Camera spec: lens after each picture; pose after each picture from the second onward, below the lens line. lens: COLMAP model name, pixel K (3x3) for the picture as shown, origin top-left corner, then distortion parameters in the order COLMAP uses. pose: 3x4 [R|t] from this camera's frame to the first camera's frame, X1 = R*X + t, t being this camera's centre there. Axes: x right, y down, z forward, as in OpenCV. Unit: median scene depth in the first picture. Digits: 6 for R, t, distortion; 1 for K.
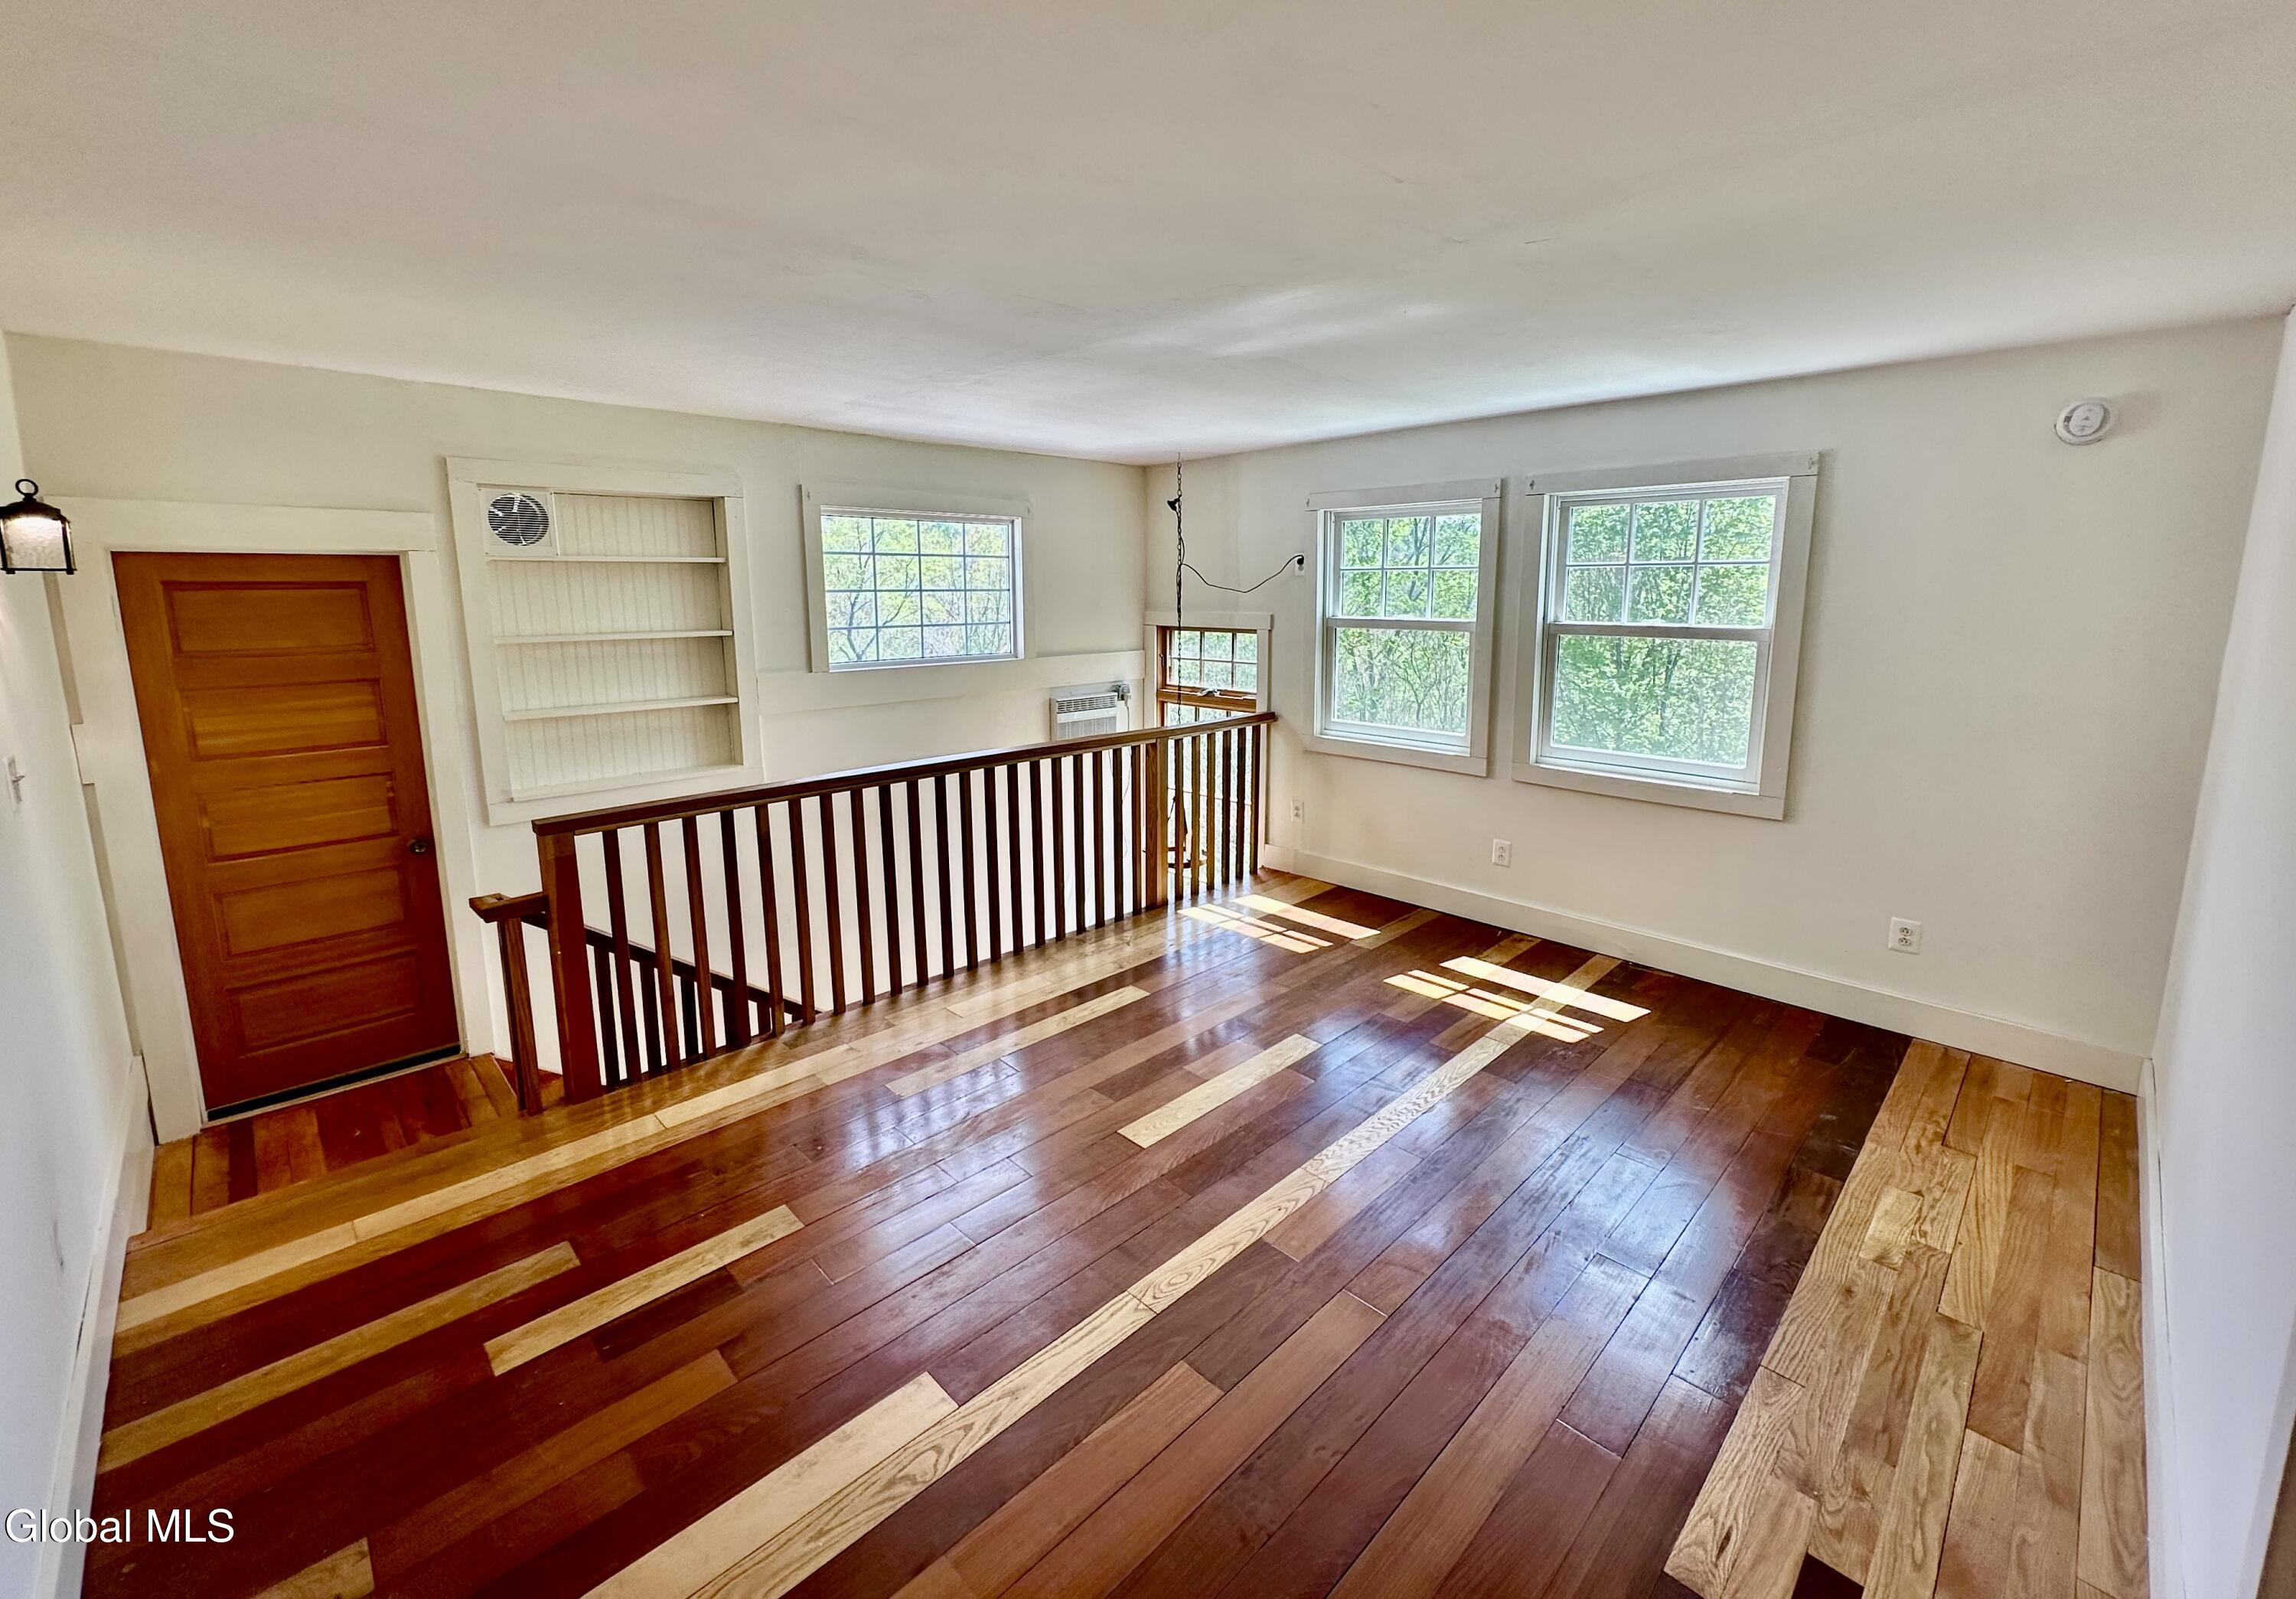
lens RADIAL K [[942.6, 0, 1149.3], [0, 942.6, 736.5], [0, 0, 1]] dist [0.001415, -0.000039]
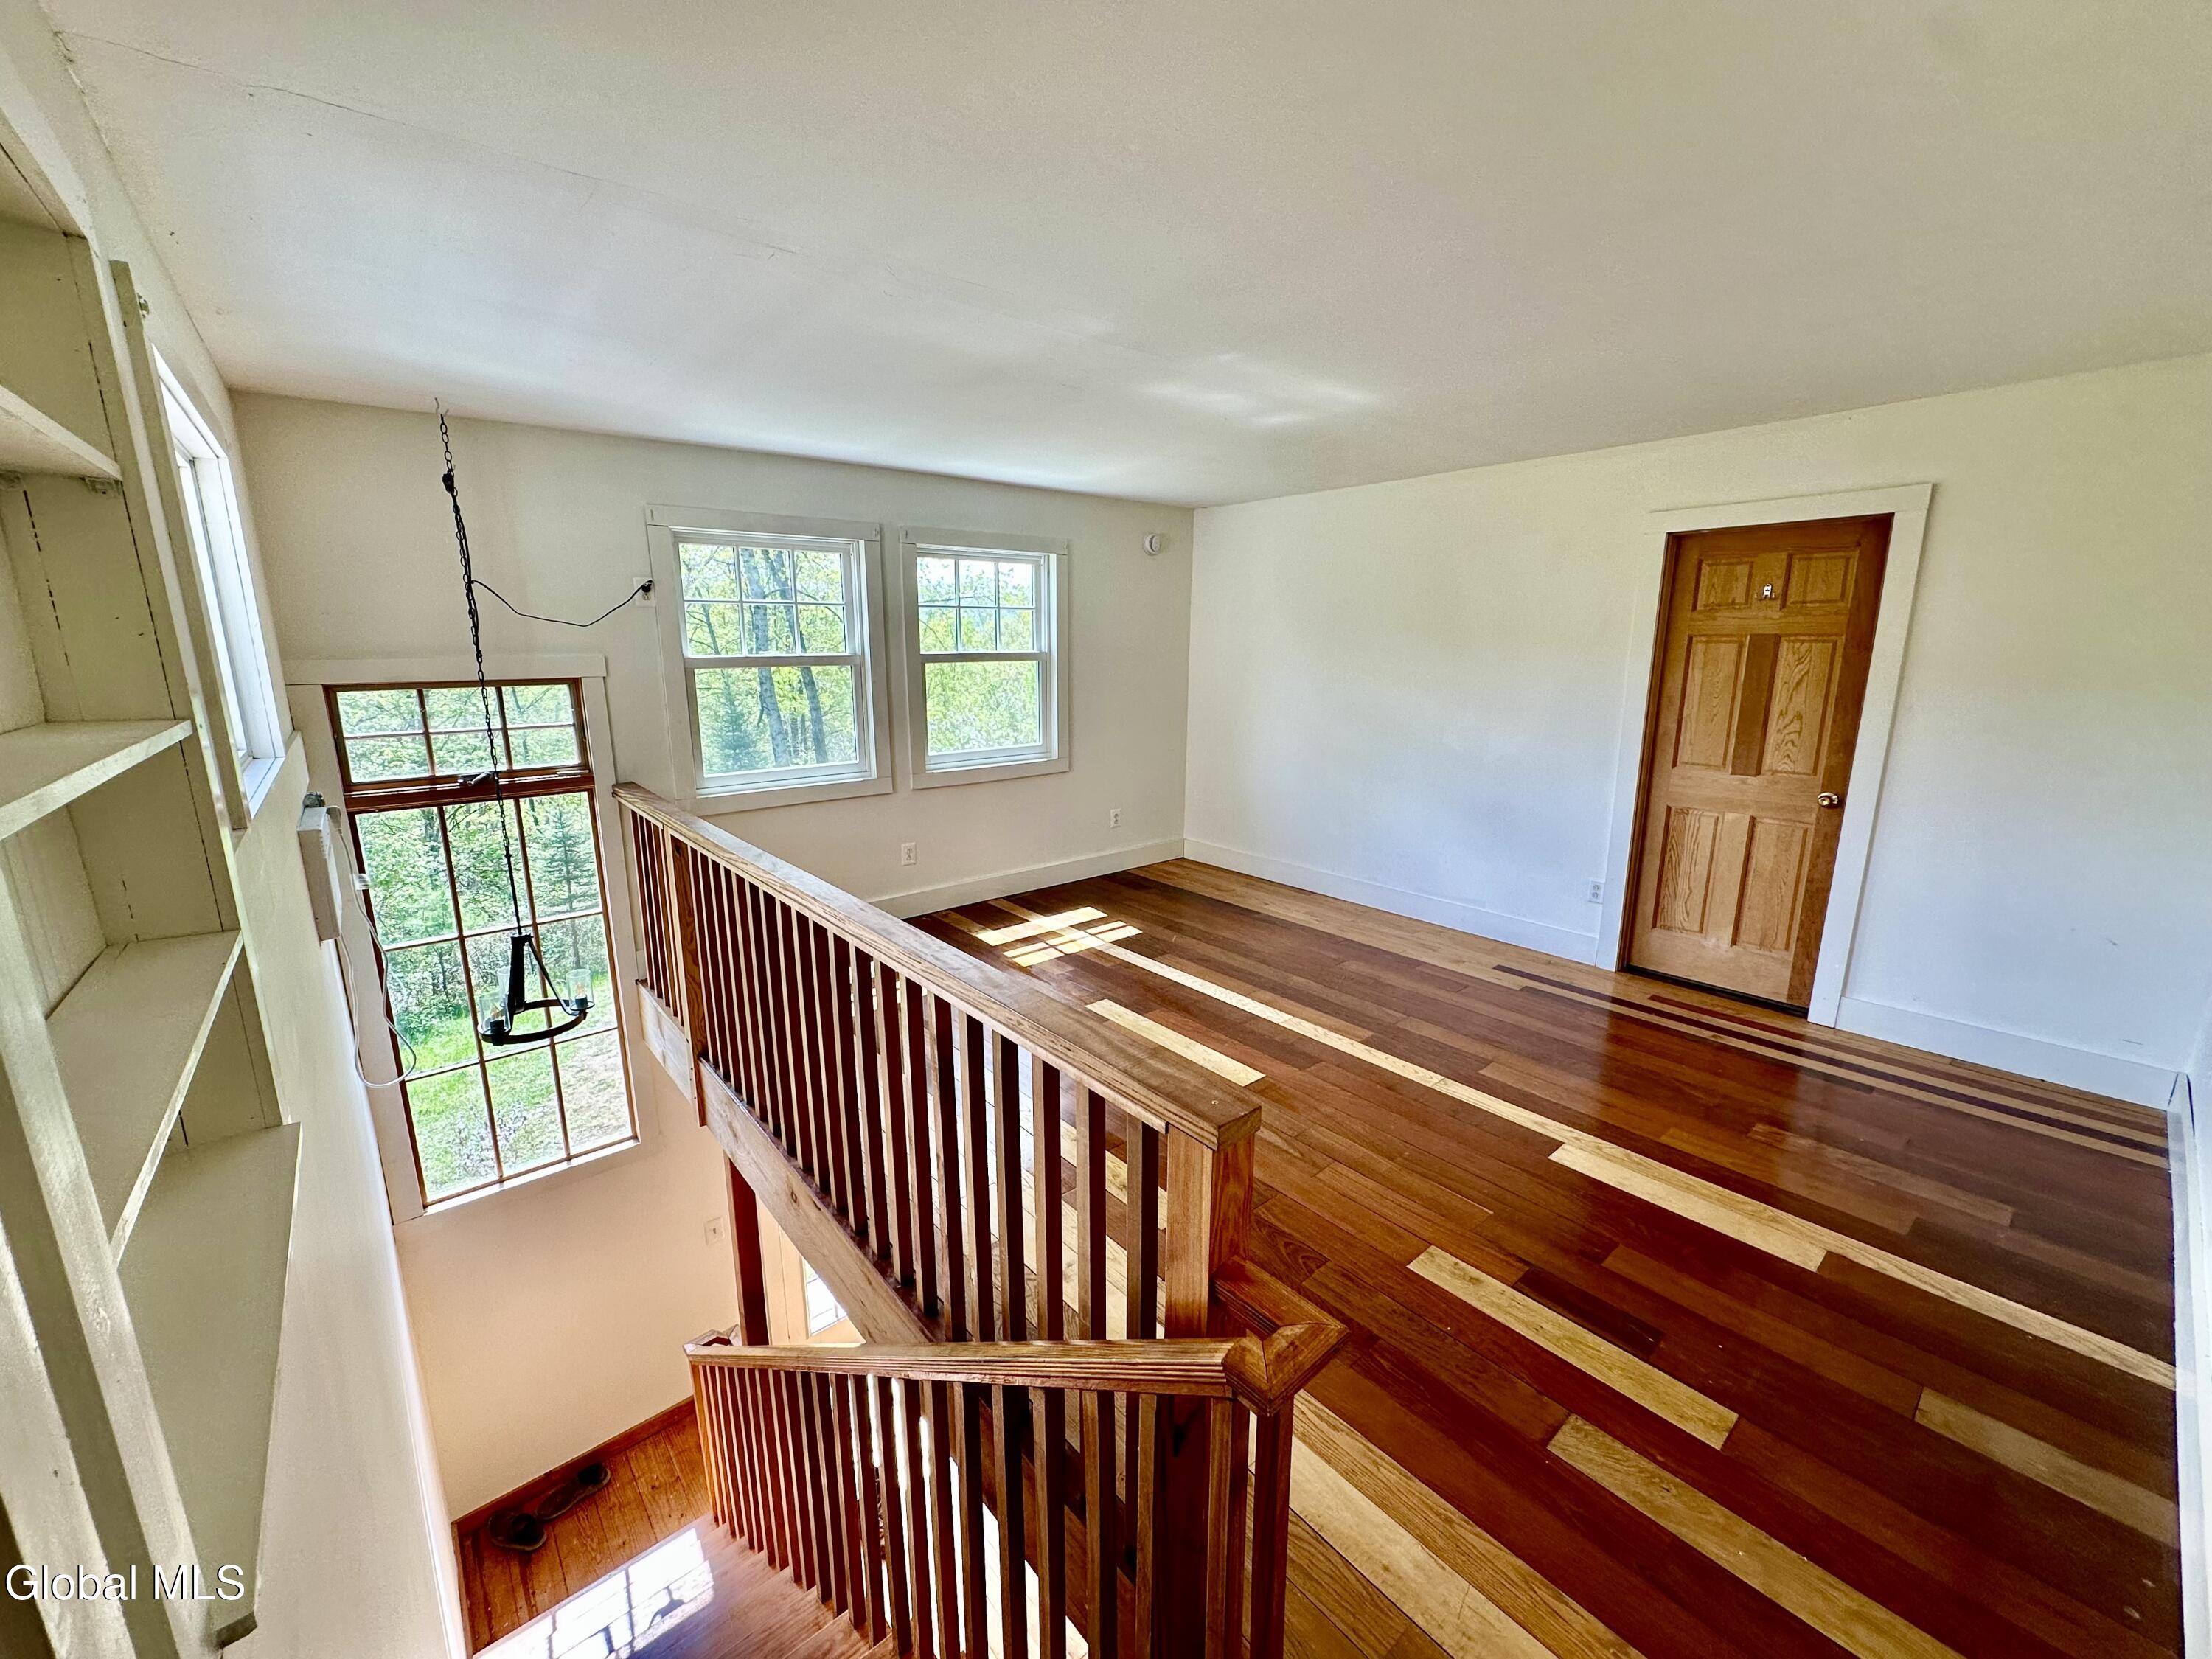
lens RADIAL K [[874.0, 0, 1106.0], [0, 874.0, 829.5], [0, 0, 1]] dist [-0.001268, 0.000091]
pose [[0.071839, -0.208731, 0.975331, -0.752863], [0.159056, 0.967741, 0.195391, -0.090149], [-0.984652, 0.141095, 0.102722, 0.740907]]
